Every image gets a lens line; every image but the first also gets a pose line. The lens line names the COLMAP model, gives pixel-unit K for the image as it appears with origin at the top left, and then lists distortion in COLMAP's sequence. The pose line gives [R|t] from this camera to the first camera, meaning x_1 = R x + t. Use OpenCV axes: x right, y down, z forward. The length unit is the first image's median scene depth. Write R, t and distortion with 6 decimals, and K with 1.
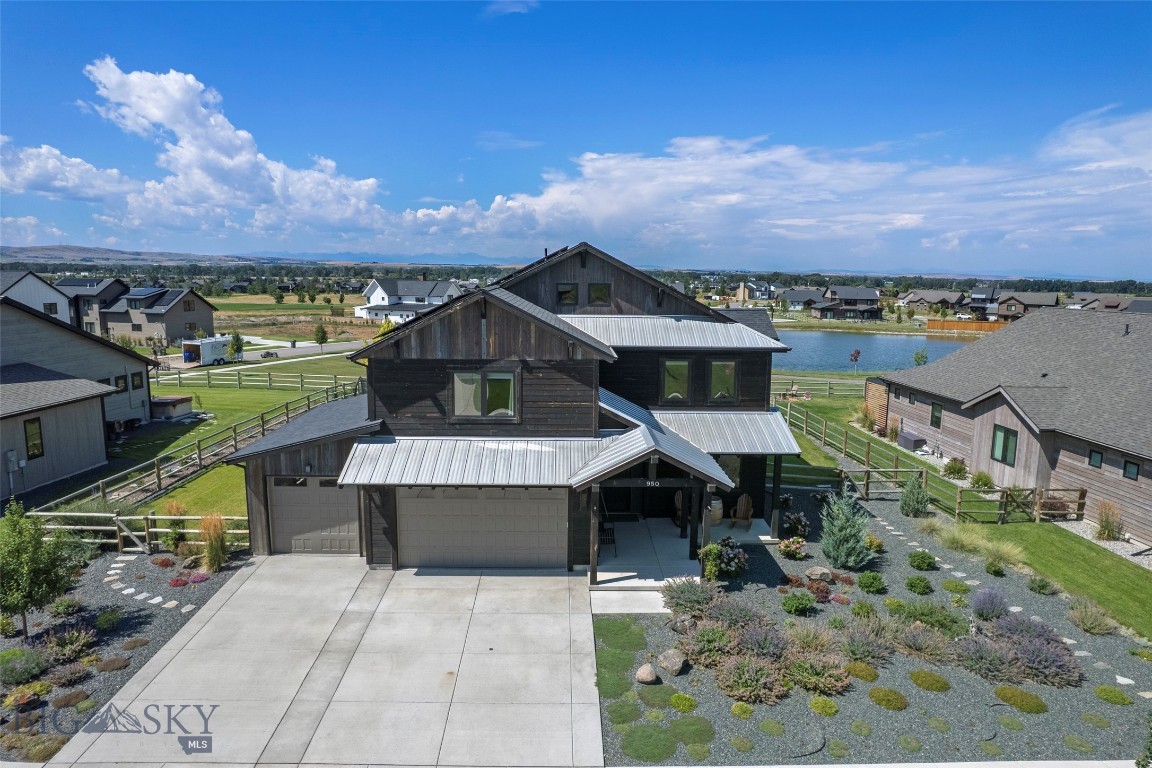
lens RADIAL K [[739.7, 0, 577.6], [0, 739.7, 383.8], [0, 0, 1]] dist [-0.084201, 0.077540]
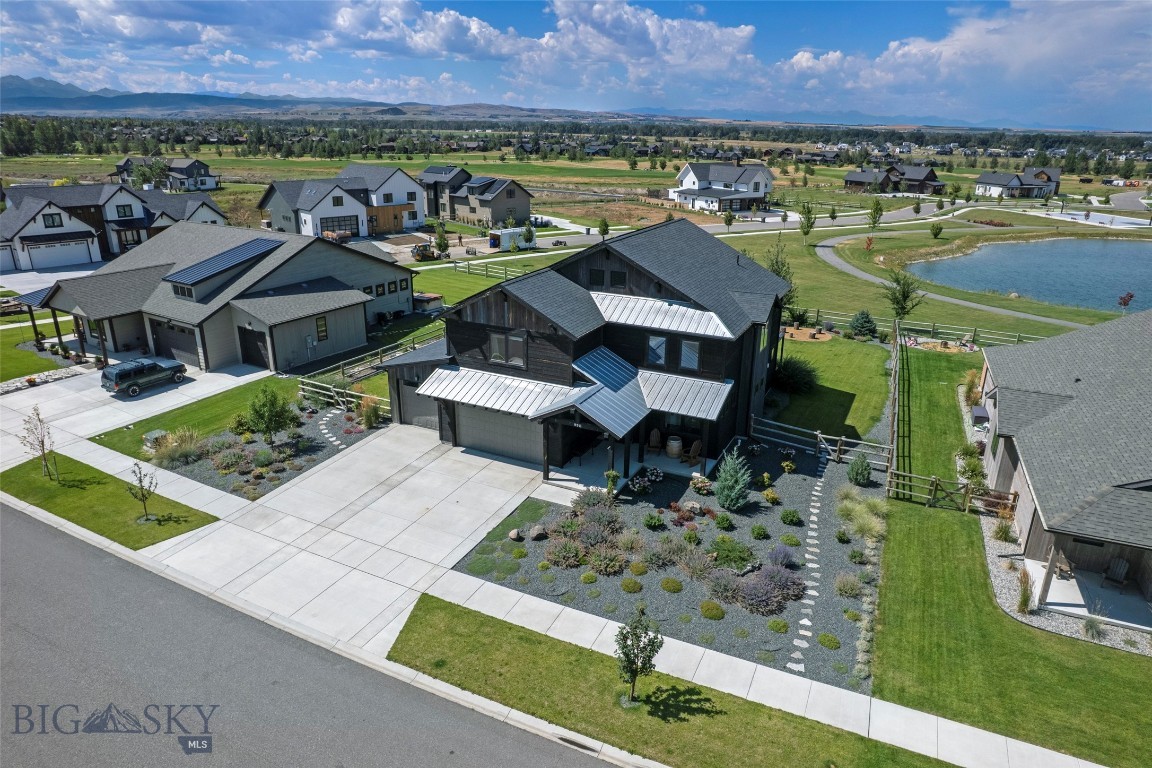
lens RADIAL K [[739.7, 0, 577.6], [0, 739.7, 383.8], [0, 0, 1]] dist [-0.084201, 0.077540]
pose [[0.885532, 0.155041, -0.437945, 0.619455], [-0.072819, 0.977340, 0.198756, -0.207327], [0.458836, -0.144115, 0.876756, -0.275597]]
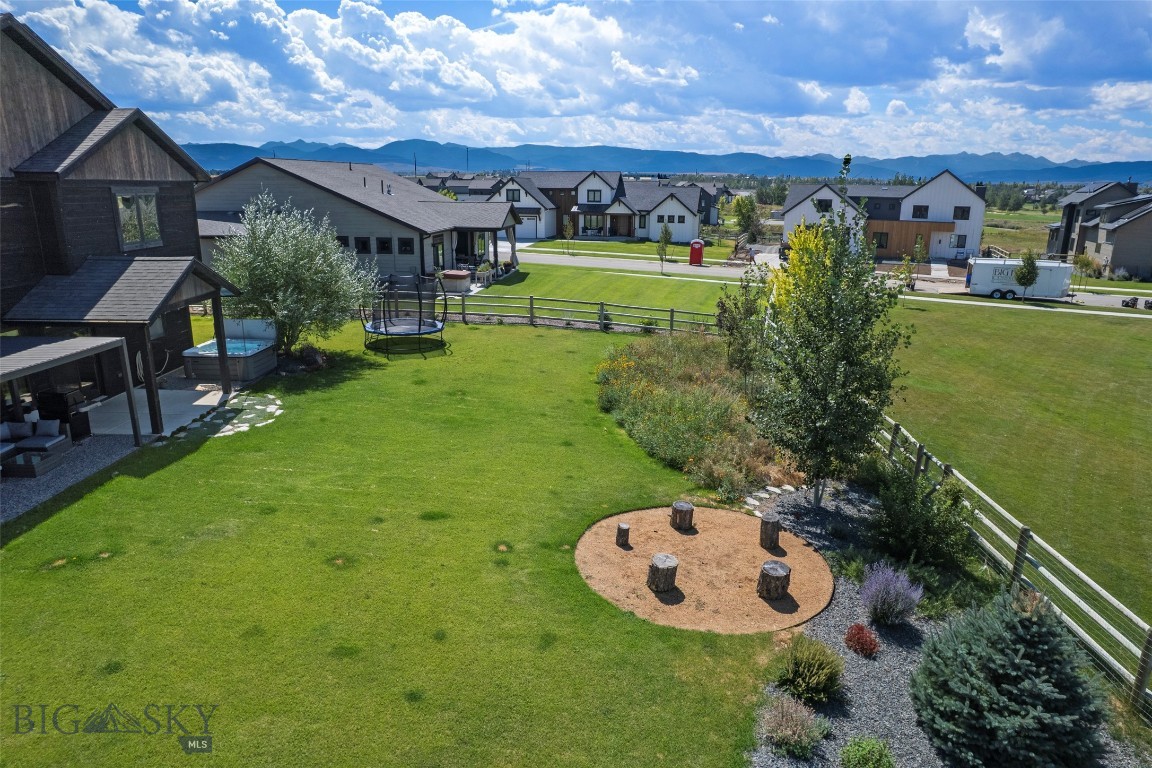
lens RADIAL K [[739.7, 0, 577.6], [0, 739.7, 383.8], [0, 0, 1]] dist [-0.084201, 0.077540]
pose [[-0.040230, 0.252170, -0.966846, 0.700569], [-0.162892, 0.953030, 0.255344, -0.198113], [0.985823, 0.167764, 0.002736, 2.035283]]
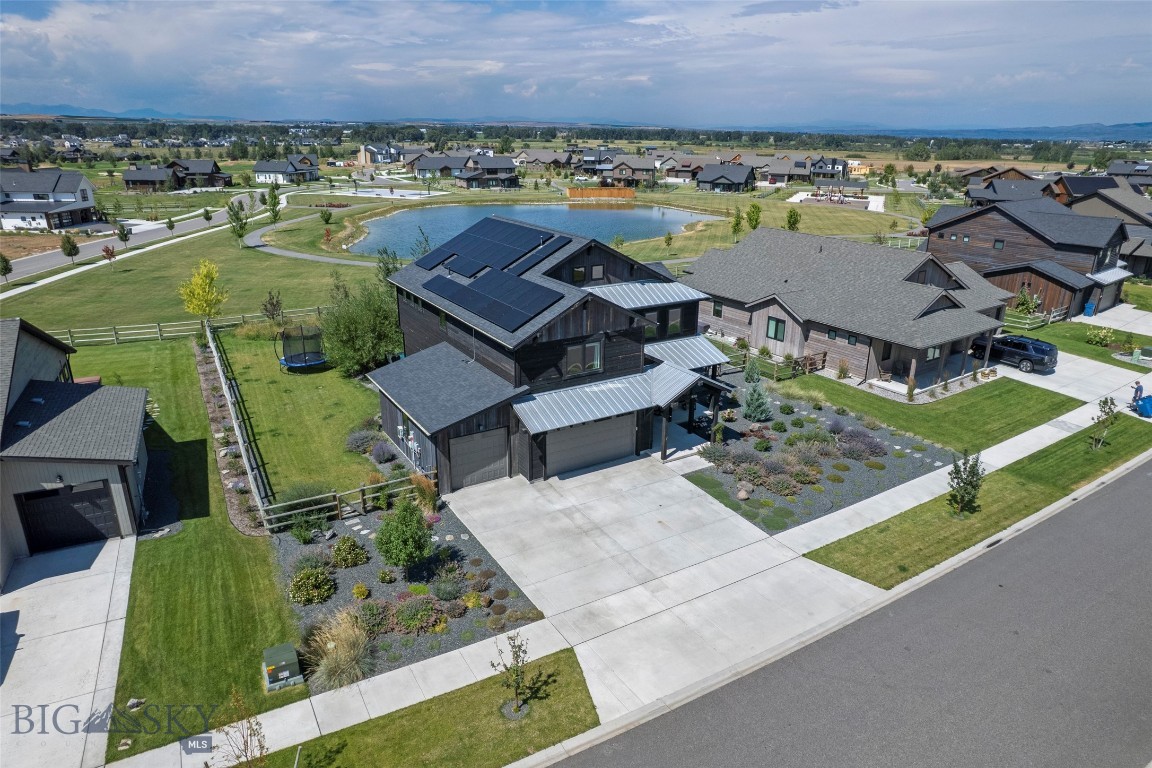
lens RADIAL K [[739.7, 0, 577.6], [0, 739.7, 383.8], [0, 0, 1]] dist [-0.084201, 0.077540]
pose [[0.861410, -0.171740, 0.477993, -0.776175], [0.076363, 0.974193, 0.212405, -0.228861], [-0.502136, -0.146467, 0.852295, -0.272011]]
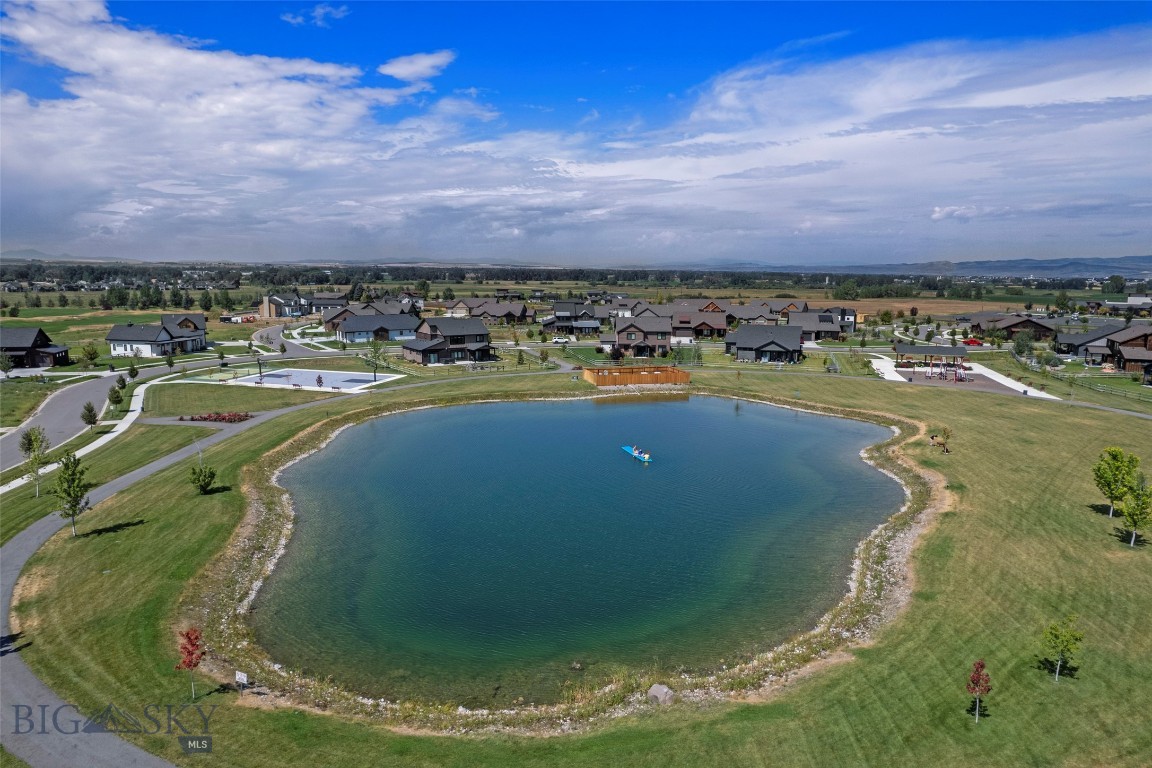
lens RADIAL K [[739.7, 0, 577.6], [0, 739.7, 383.8], [0, 0, 1]] dist [-0.084201, 0.077540]
pose [[0.786875, -0.103253, 0.608414, -0.051562], [0.095187, 0.994412, 0.045653, -0.764802], [-0.609728, 0.021990, 0.792306, 2.652704]]
